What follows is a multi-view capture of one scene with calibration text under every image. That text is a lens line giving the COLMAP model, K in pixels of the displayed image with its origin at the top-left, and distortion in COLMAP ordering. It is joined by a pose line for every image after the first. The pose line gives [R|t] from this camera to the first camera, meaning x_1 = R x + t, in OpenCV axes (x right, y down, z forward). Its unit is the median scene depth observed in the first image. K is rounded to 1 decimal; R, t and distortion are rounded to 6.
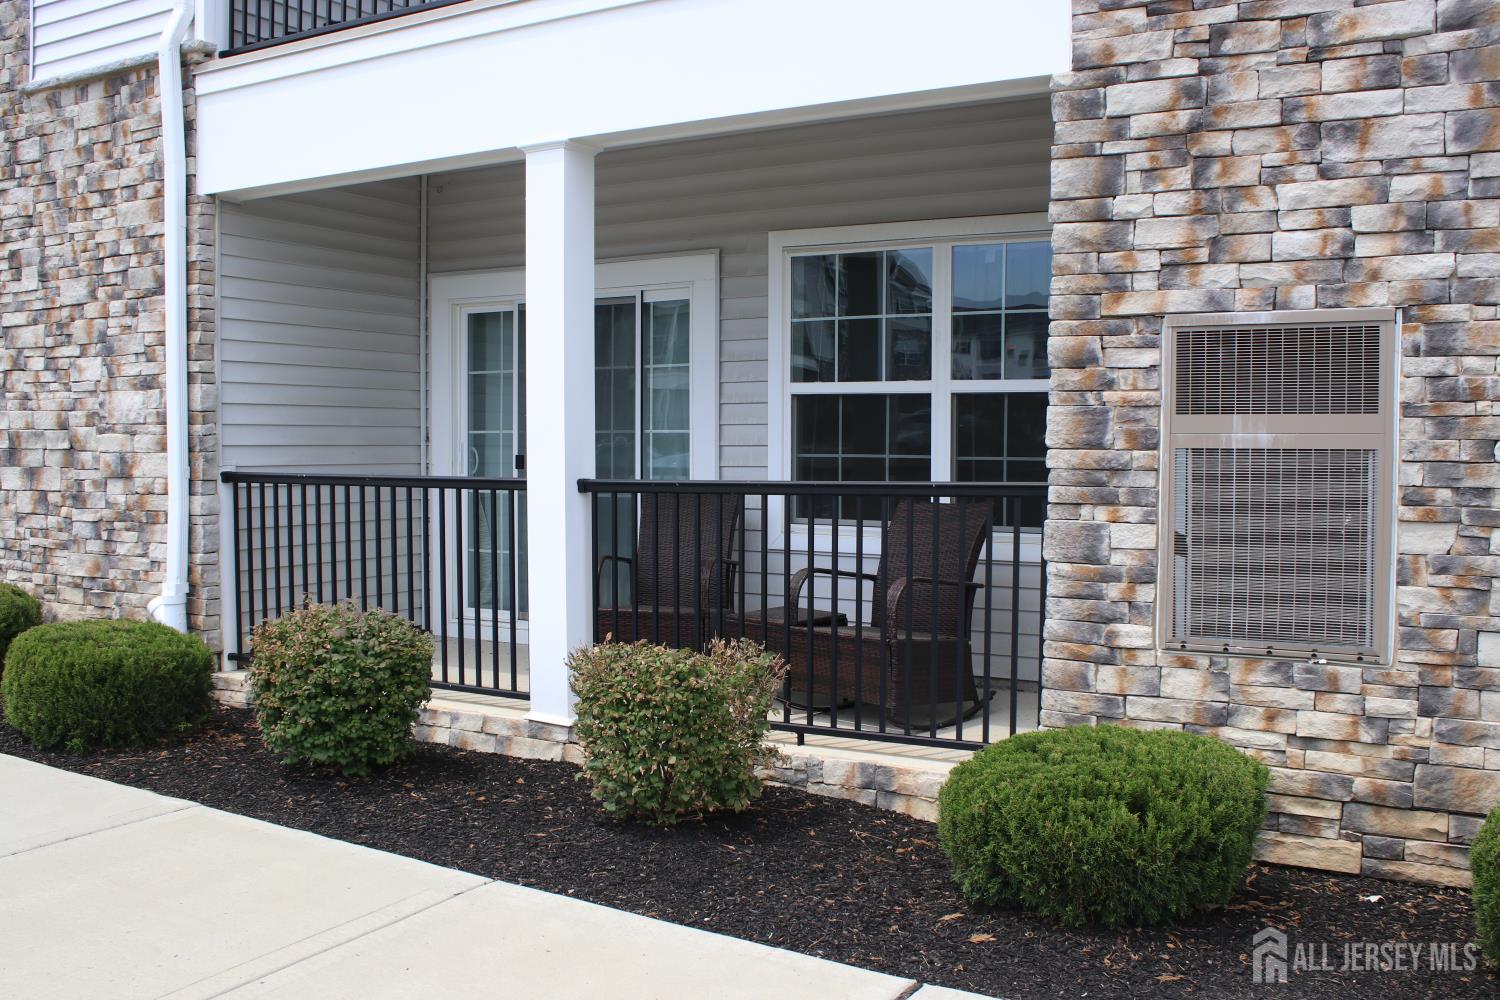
lens RADIAL K [[1383.1, 0, 748.8], [0, 1383.1, 498.9], [0, 0, 1]] dist [-0.079998, 0.000000]
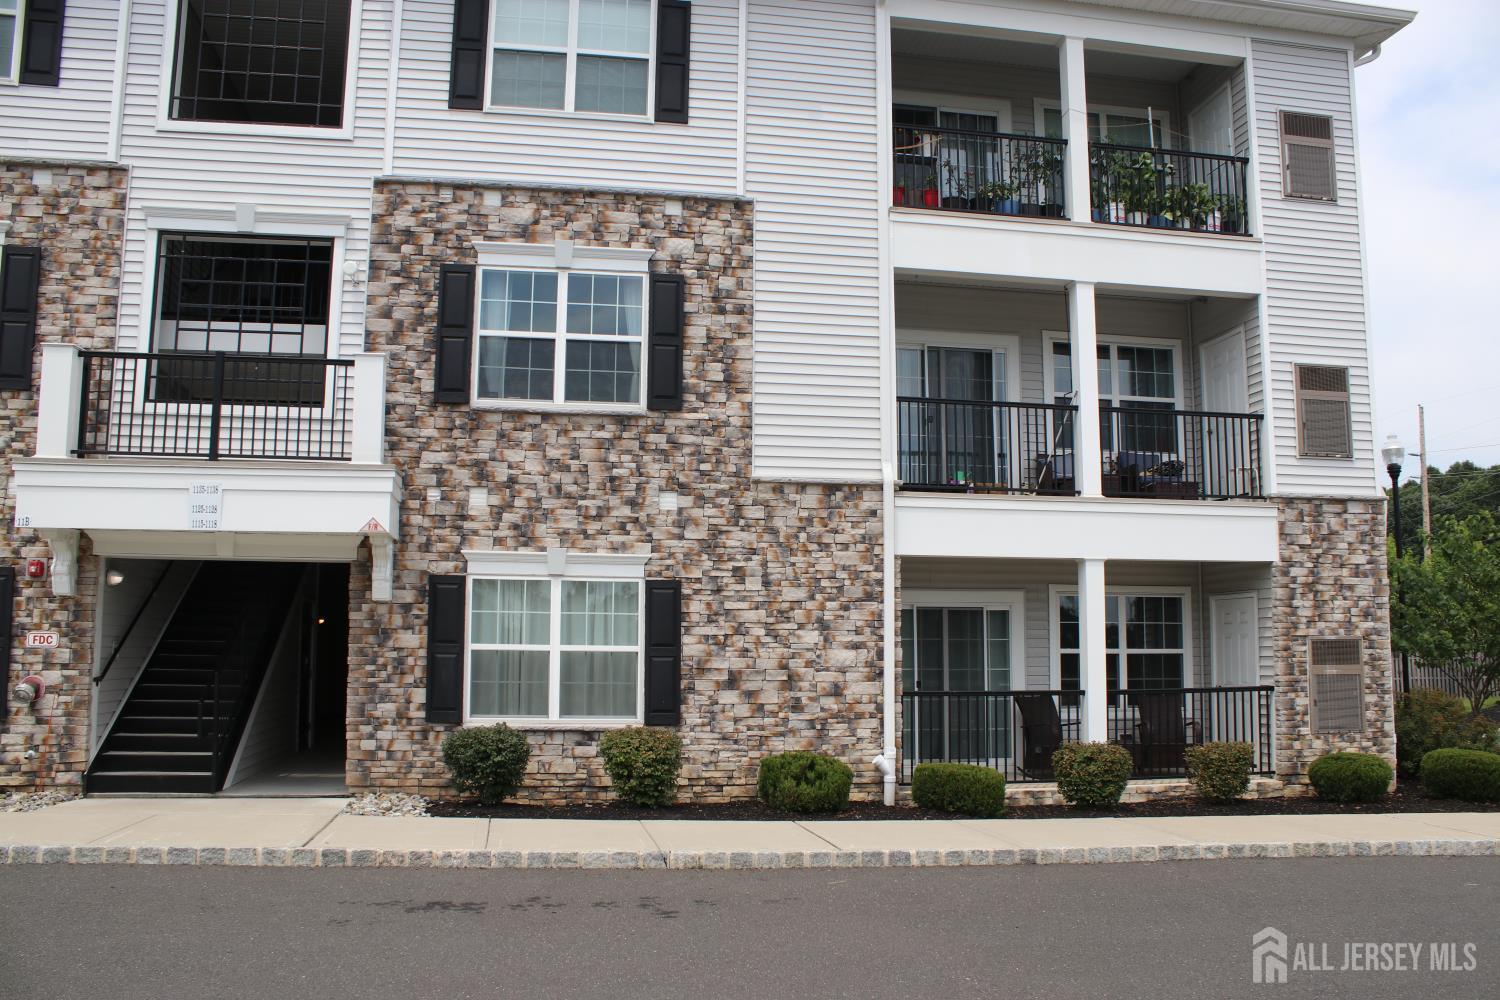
lens RADIAL K [[1233.2, 0, 749.0], [0, 1233.2, 502.9], [0, 0, 1]] dist [-0.088694, 0.005066]
pose [[0.753218, 0.083193, 0.652489, -2.658042], [0.025311, 0.987569, -0.155135, -0.027259], [-0.657284, 0.133365, 0.741749, -0.358992]]
